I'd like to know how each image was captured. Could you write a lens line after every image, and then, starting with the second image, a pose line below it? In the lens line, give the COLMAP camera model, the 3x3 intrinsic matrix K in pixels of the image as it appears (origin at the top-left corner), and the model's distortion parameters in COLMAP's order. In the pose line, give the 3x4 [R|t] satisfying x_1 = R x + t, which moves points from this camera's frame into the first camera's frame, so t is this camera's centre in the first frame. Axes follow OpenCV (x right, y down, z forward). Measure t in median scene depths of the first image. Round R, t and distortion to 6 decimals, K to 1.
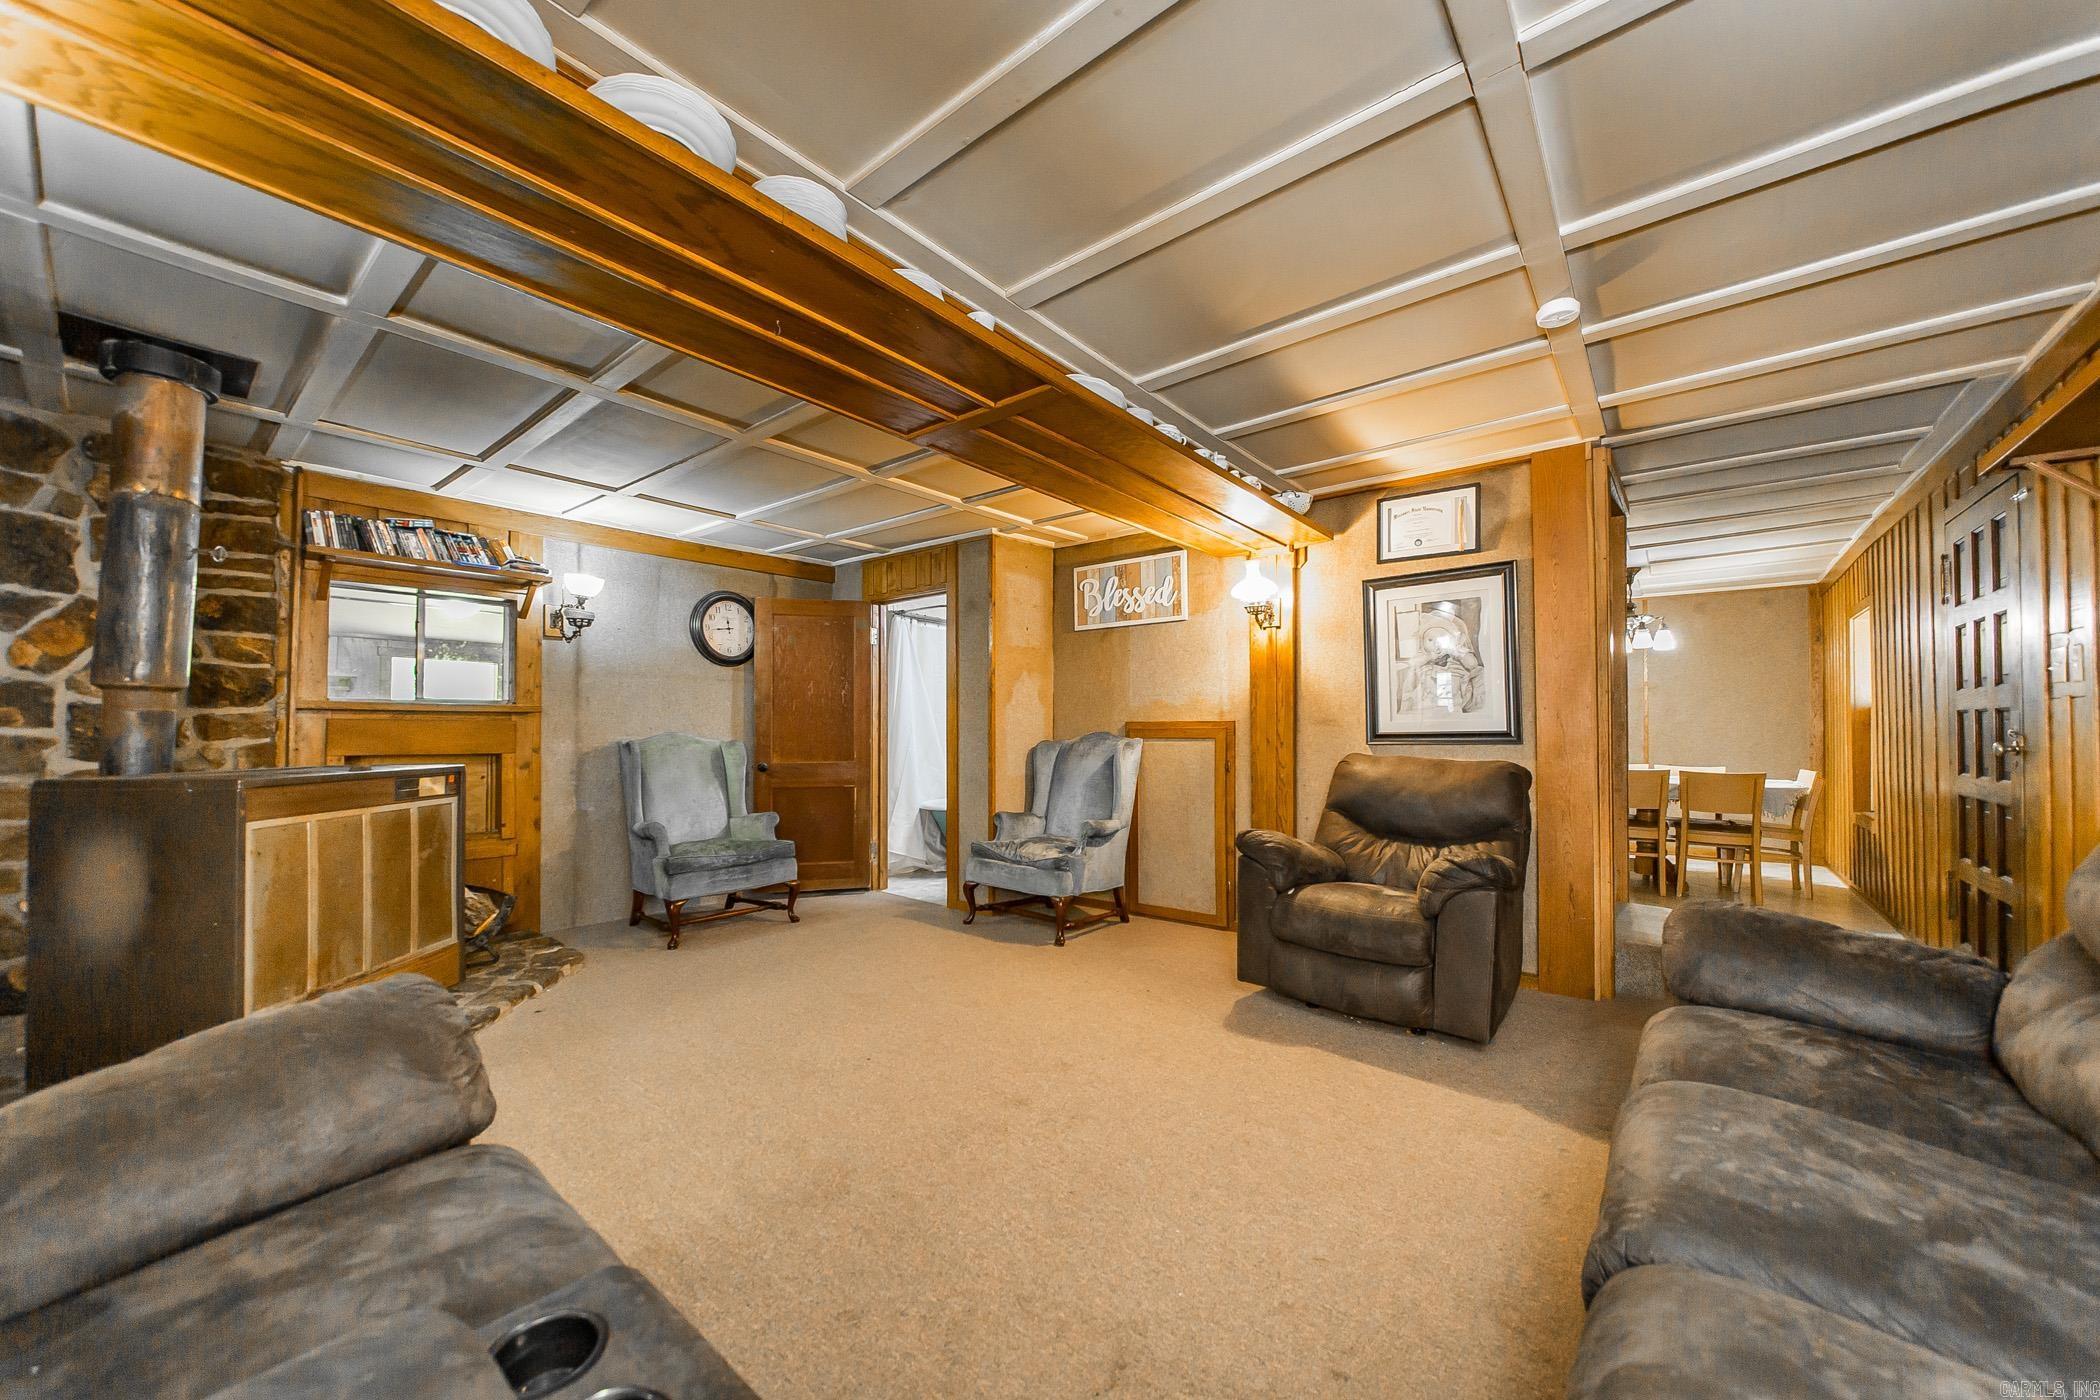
lens RADIAL K [[762.1, 0, 1039.4], [0, 762.1, 715.9], [0, 0, 1]] dist [-0.011784, 0.000873]
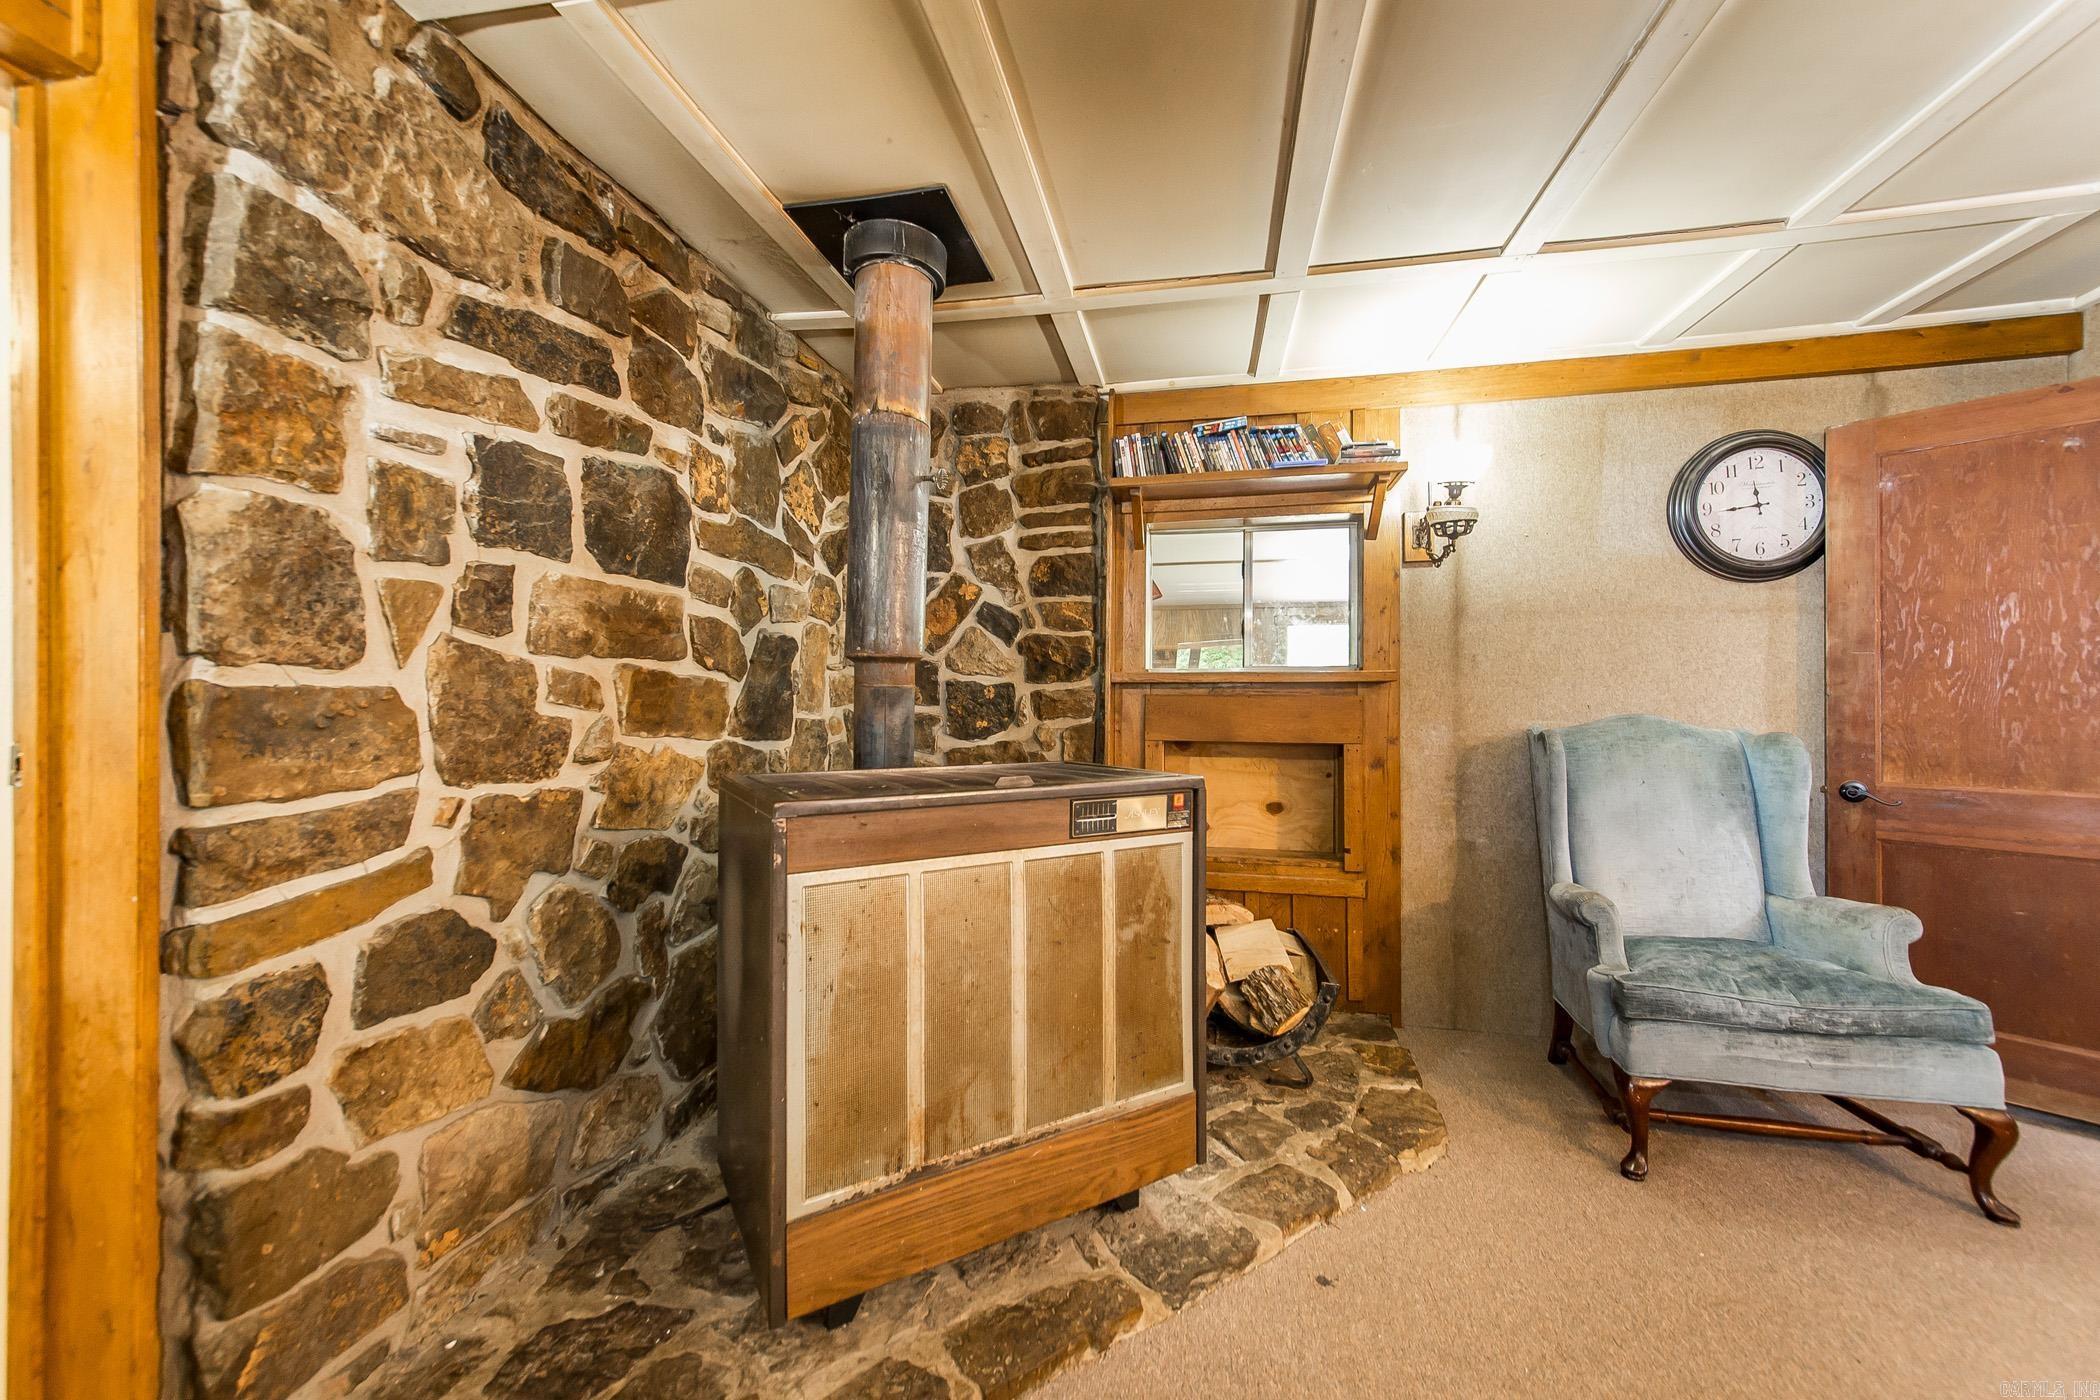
lens RADIAL K [[787.8, 0, 1039.6], [0, 787.8, 700.5], [0, 0, 1]] dist [-0.000949, -0.000773]
pose [[0.452979, -0.000741, -0.891521, -0.221346], [0.013869, 0.999884, 0.006216, 0.002875], [0.891413, -0.015181, 0.452937, 0.470419]]
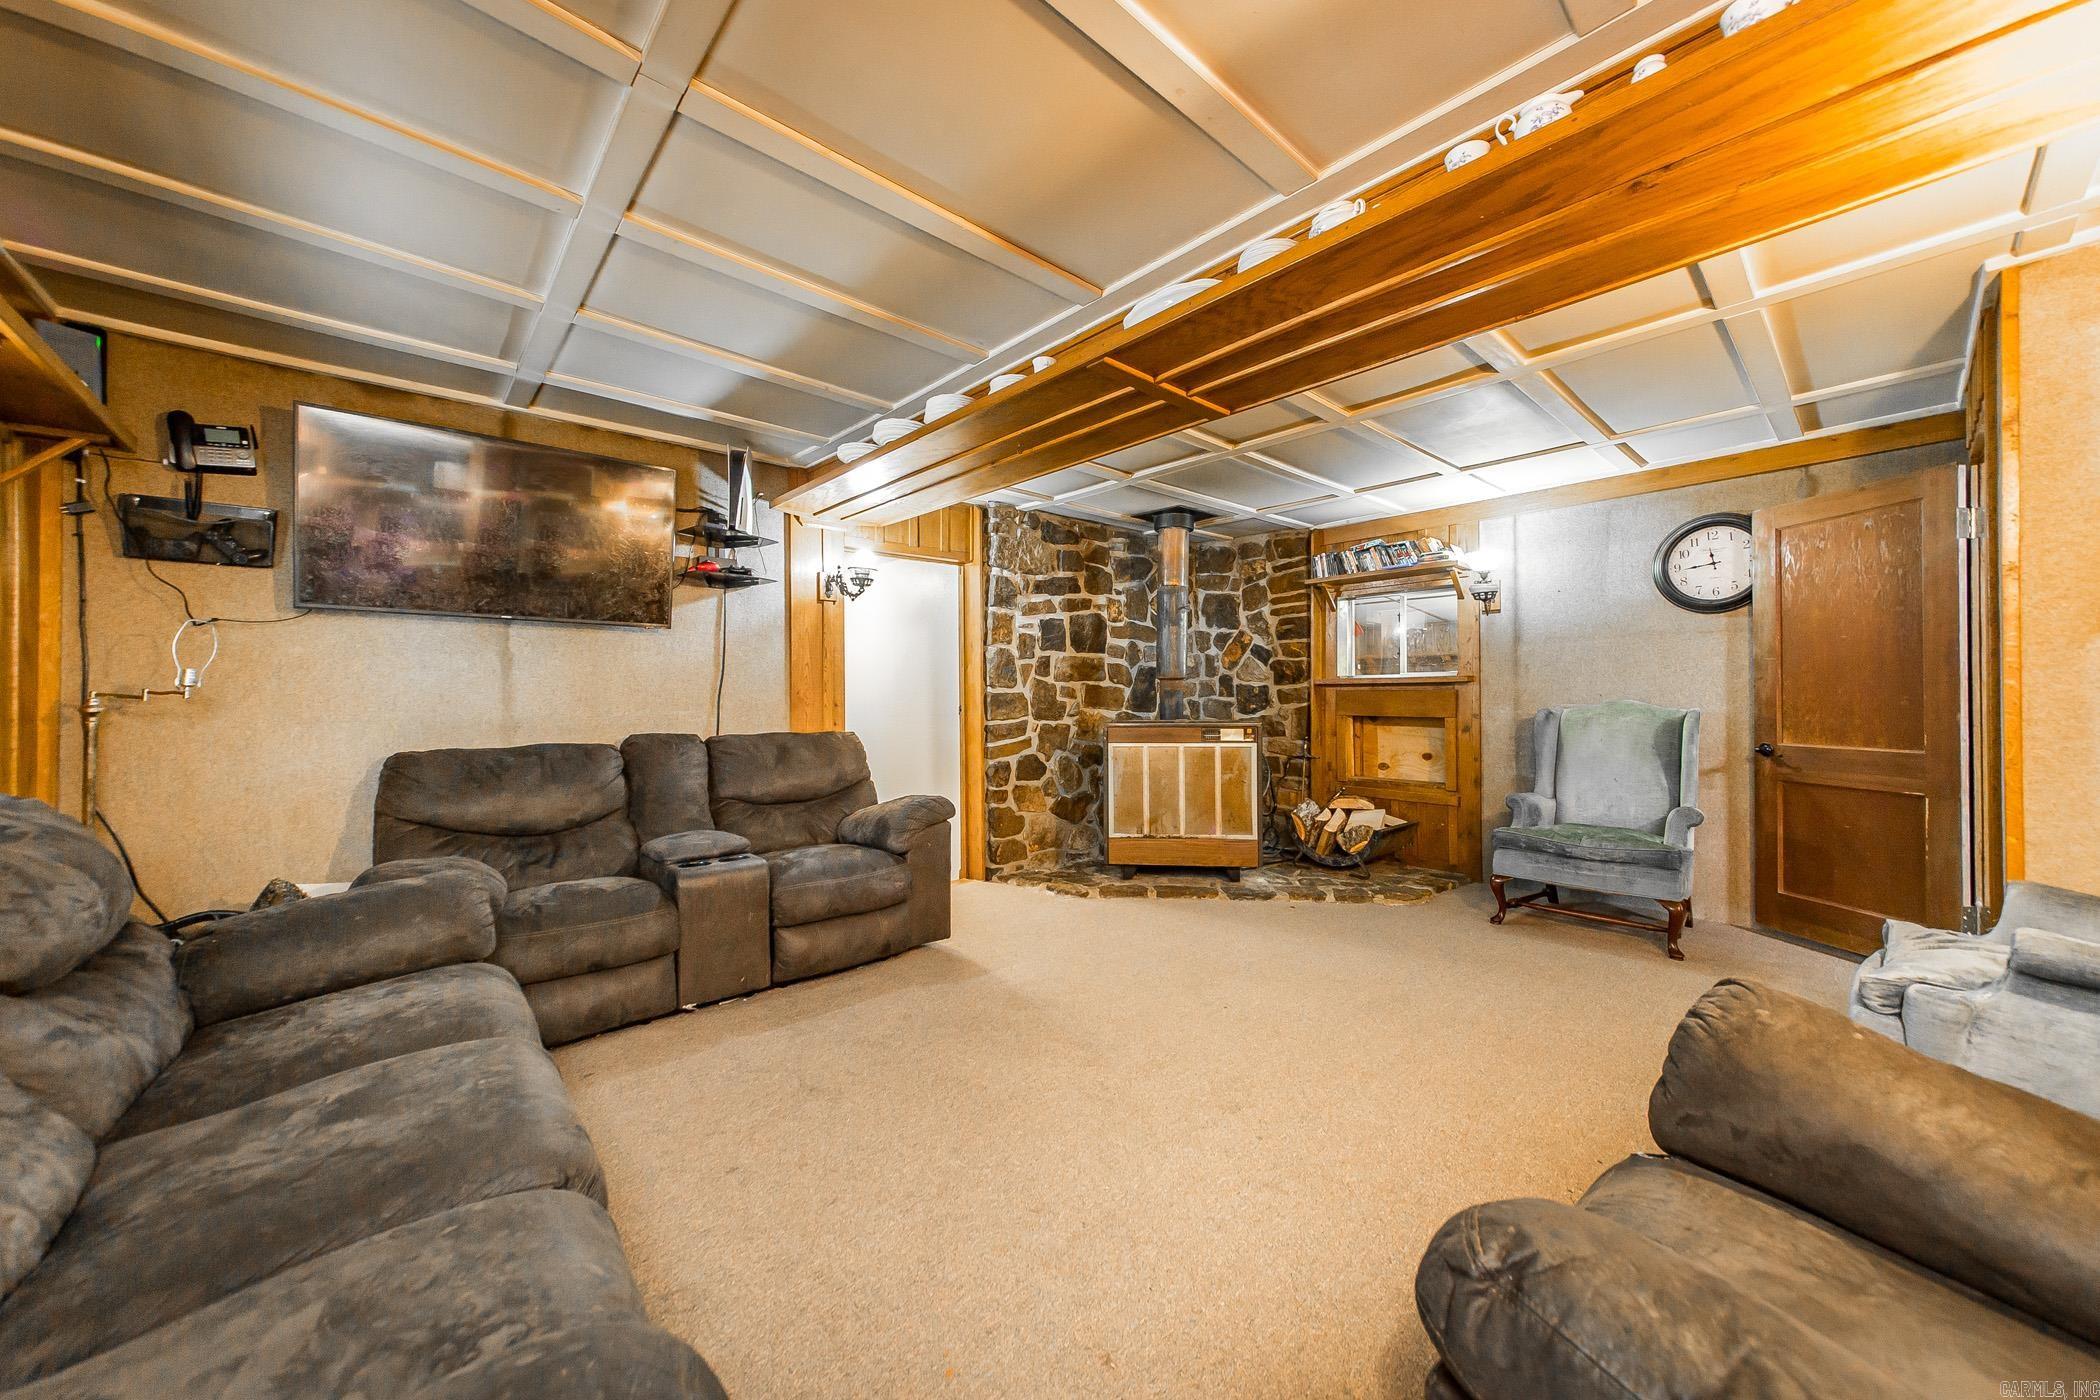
lens RADIAL K [[762.1, 0, 1067.1], [0, 762.1, 700.6], [0, 0, 1]] dist [-0.011784, 0.000873]
pose [[-0.140051, 0.006462, -0.990123, 0.575024], [0.023208, 0.999725, 0.003242, 0.005982], [0.989872, -0.022525, -0.140162, 0.621923]]
